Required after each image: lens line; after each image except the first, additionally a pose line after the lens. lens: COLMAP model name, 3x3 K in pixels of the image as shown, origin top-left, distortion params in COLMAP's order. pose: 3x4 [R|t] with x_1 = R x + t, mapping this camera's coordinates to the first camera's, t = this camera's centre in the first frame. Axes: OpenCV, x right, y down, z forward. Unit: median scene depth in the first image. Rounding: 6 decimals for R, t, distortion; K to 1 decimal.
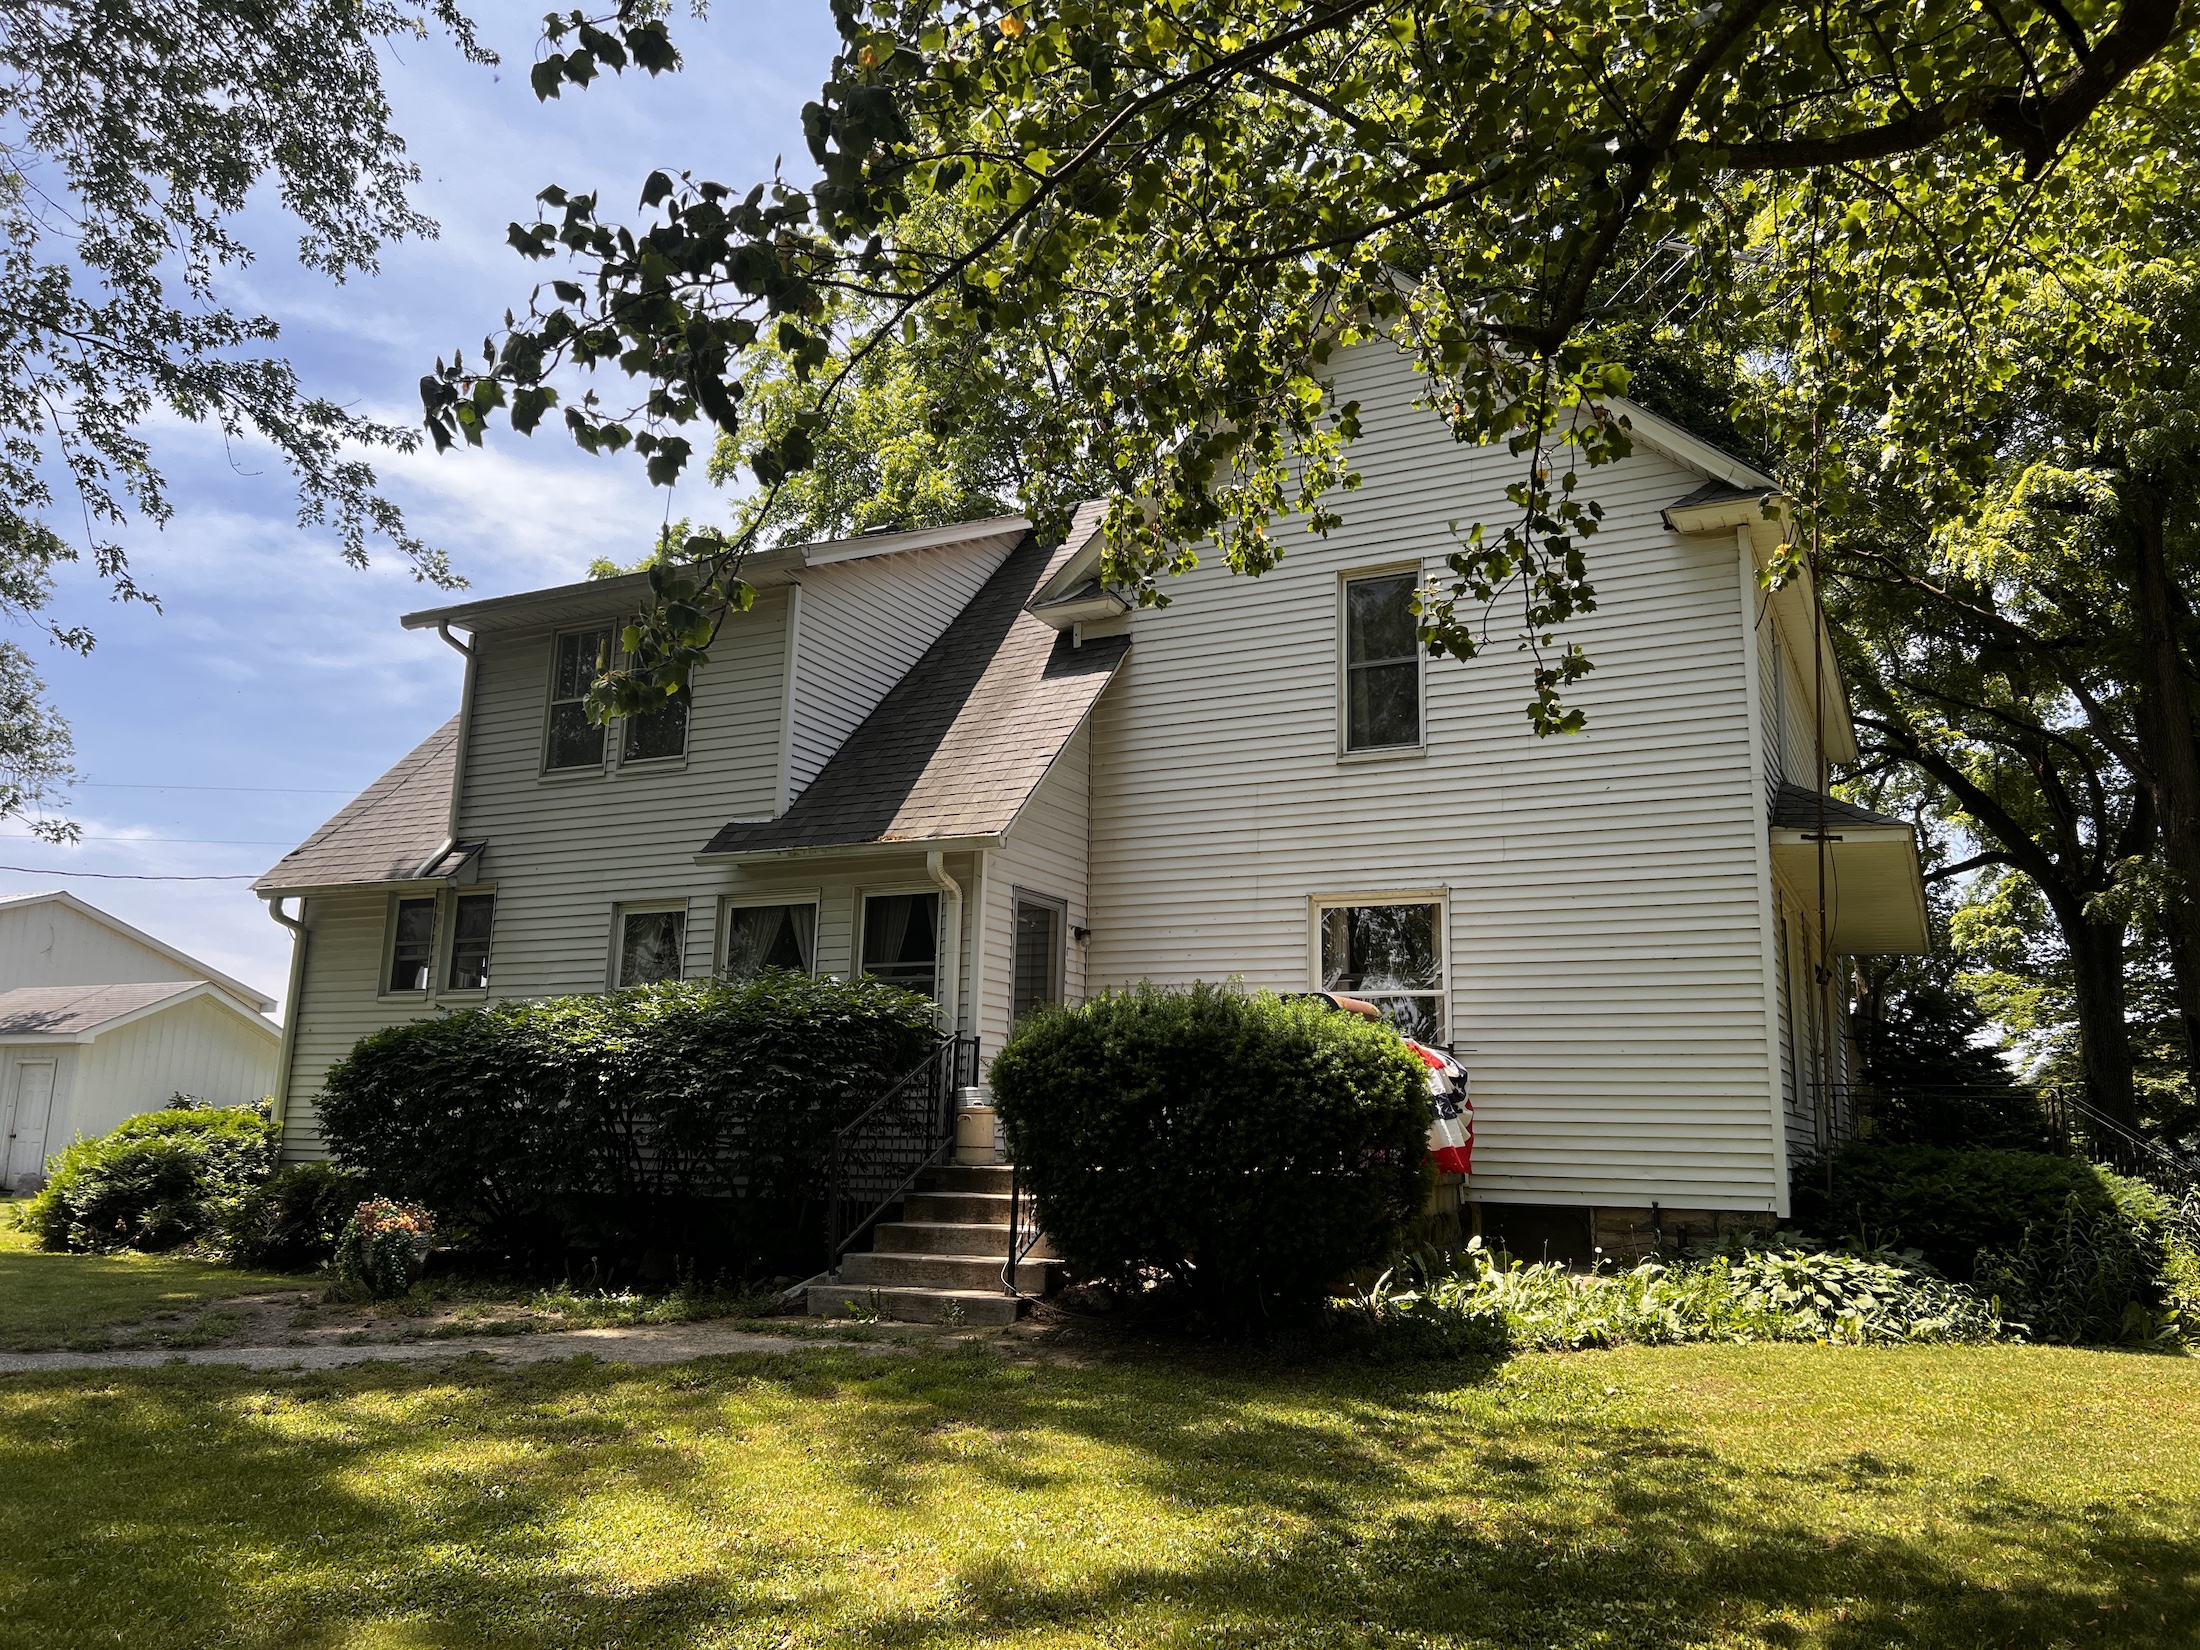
lens RADIAL K [[1681.2, 0, 1100.0], [0, 1681.2, 825.0], [0, 0, 1]] dist [0.023812, -0.007132]
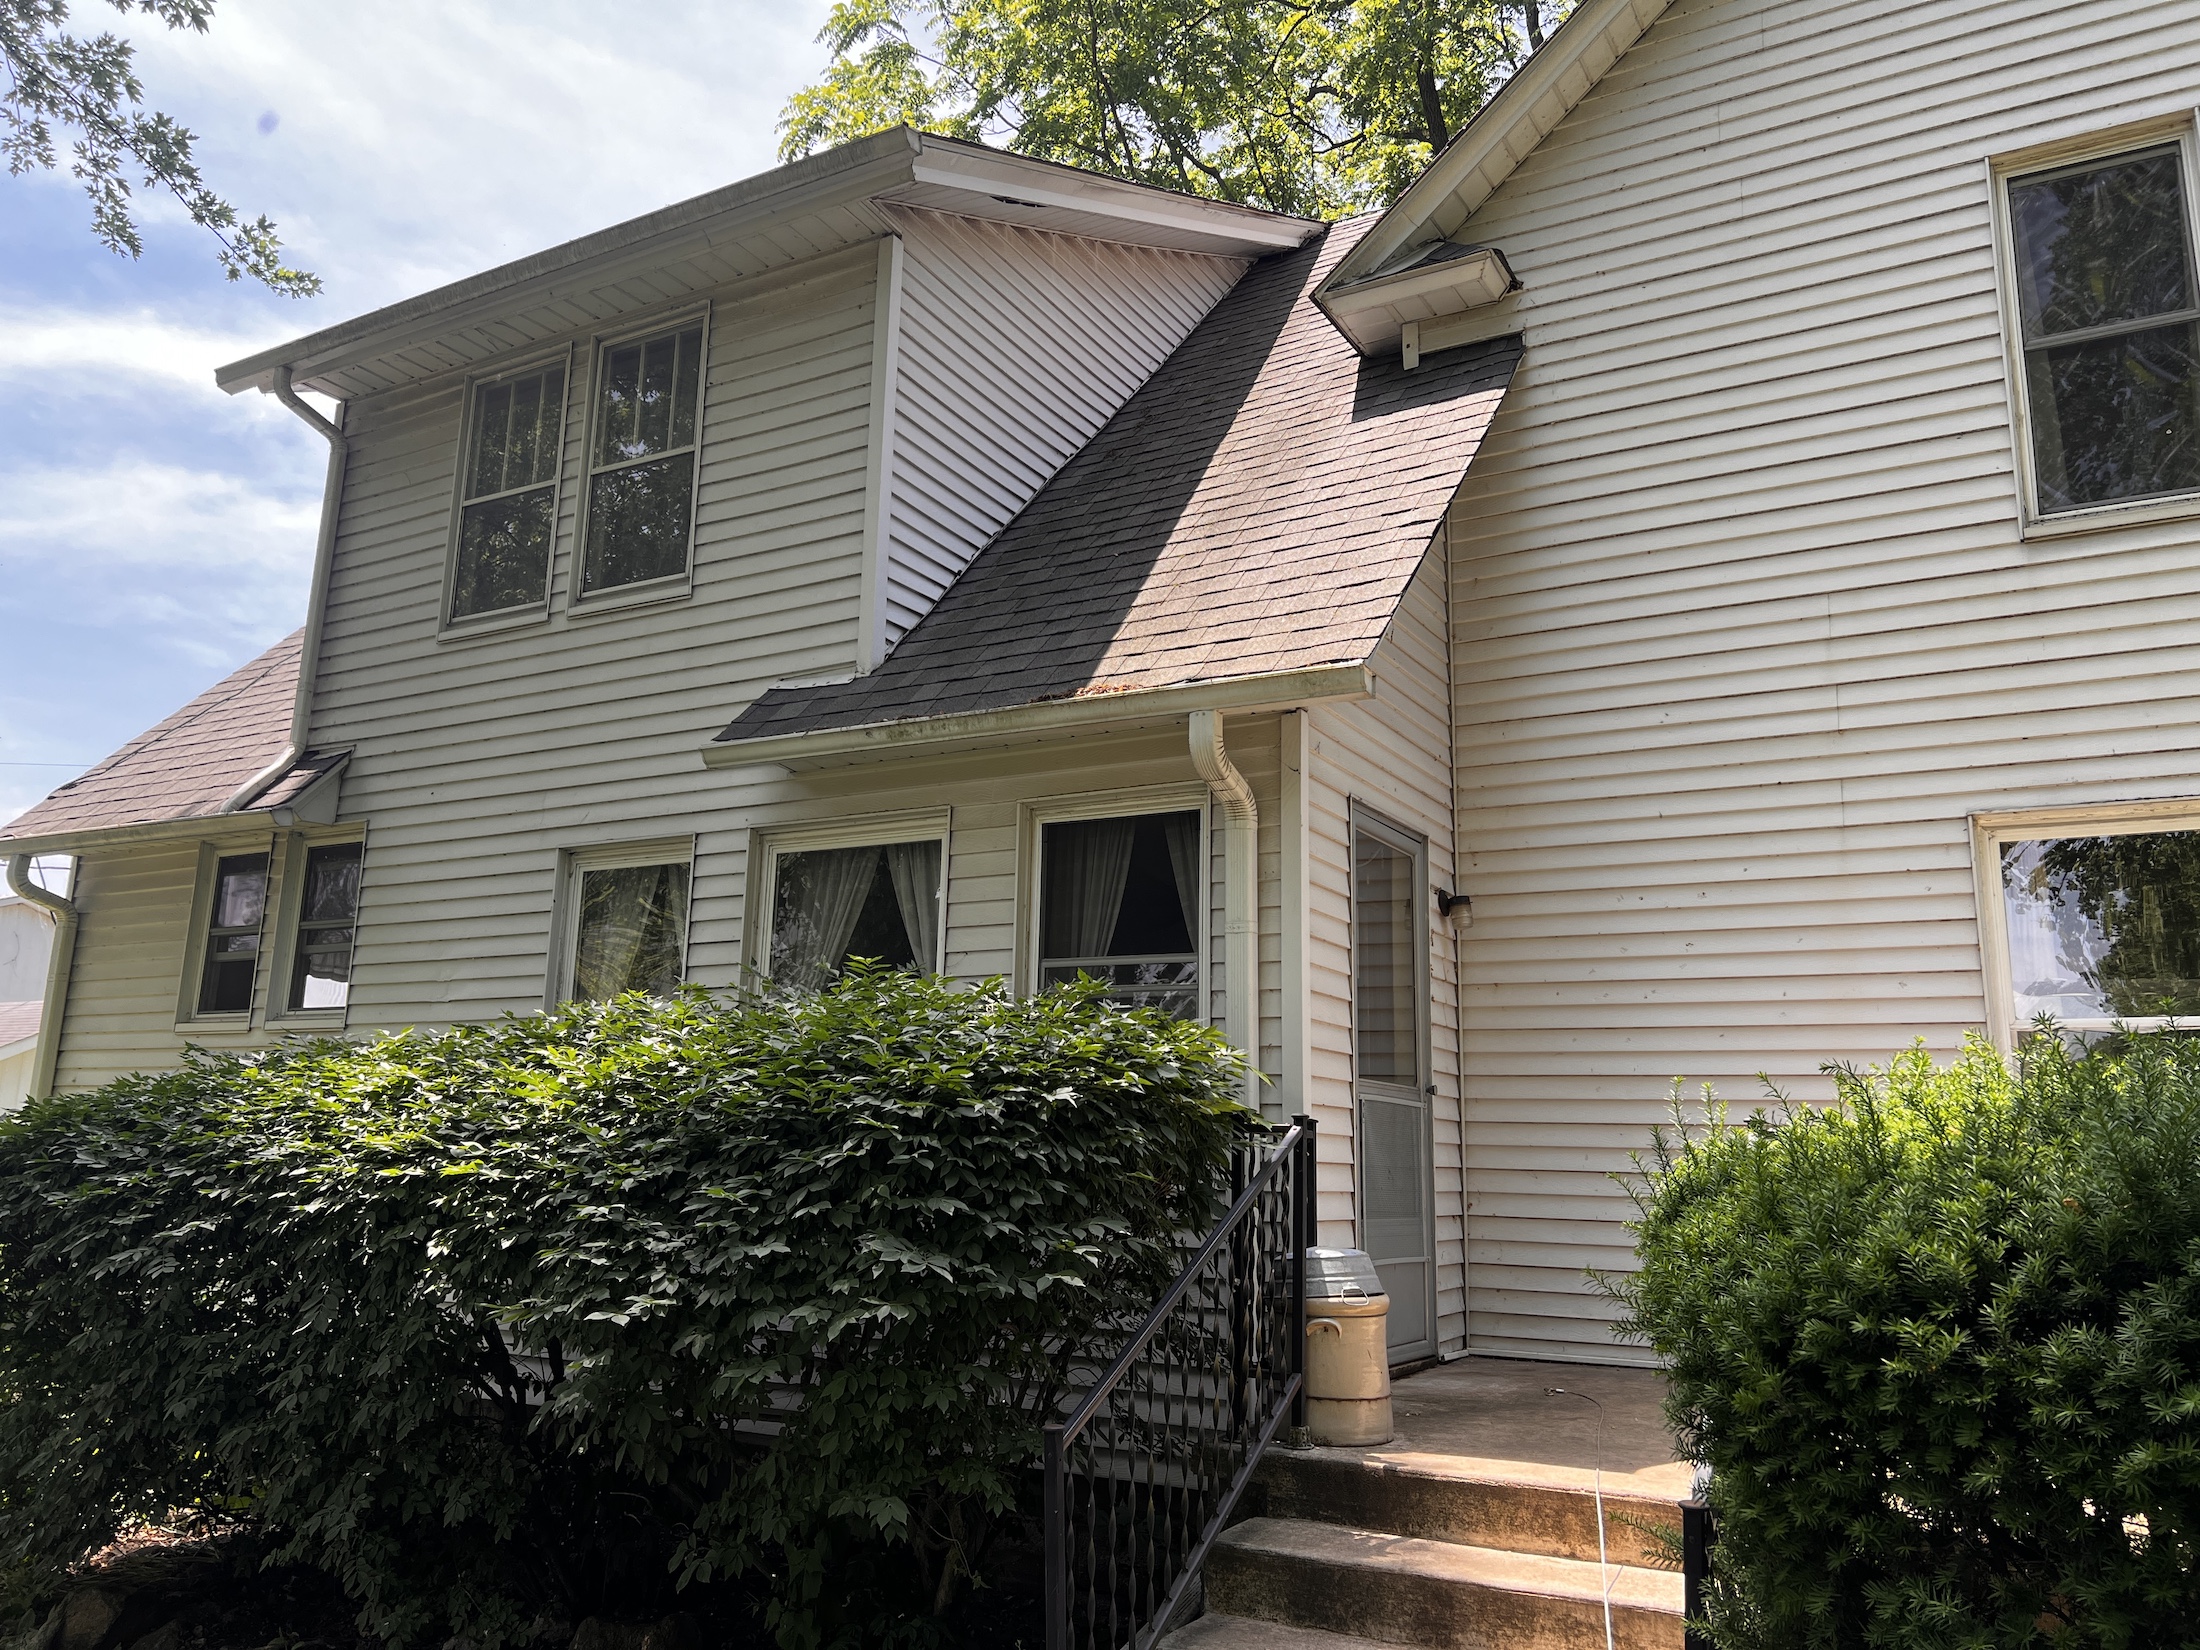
lens RADIAL K [[1836.8, 0, 992.3], [0, 1836.8, 782.8], [0, 0, 1]] dist [0.105308, -0.227408]
pose [[0.994157, -0.012349, -0.107233, -0.090220], [0.009845, 0.999667, -0.023851, 0.040818], [0.107492, 0.022656, 0.993948, 0.436199]]
